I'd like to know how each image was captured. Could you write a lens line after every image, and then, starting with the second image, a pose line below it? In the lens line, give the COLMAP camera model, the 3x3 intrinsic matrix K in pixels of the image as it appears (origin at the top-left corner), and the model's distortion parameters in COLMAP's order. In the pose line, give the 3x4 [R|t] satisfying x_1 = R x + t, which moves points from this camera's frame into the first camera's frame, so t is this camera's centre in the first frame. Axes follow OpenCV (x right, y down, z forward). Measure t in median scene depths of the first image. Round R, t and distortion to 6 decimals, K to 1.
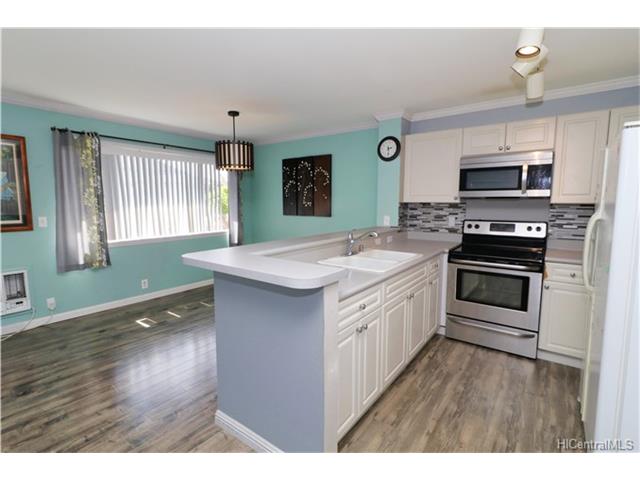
lens RADIAL K [[309.0, 0, 316.4], [0, 309.0, 236.3], [0, 0, 1]] dist [0.007555, -0.004705]
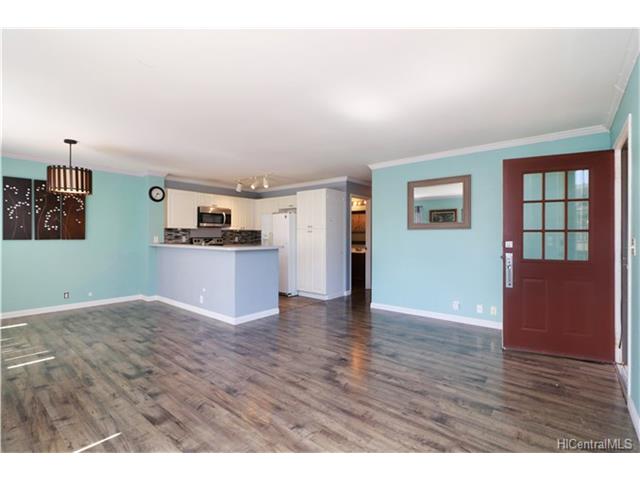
lens RADIAL K [[296.6, 0, 318.8], [0, 296.6, 241.5], [0, 0, 1]] dist [0.003221, -0.001847]
pose [[0.044616, -0.019199, 0.998820, -1.519217], [0.108713, 0.993971, 0.014250, 0.033207], [-0.993071, 0.107949, 0.046434, 0.157083]]
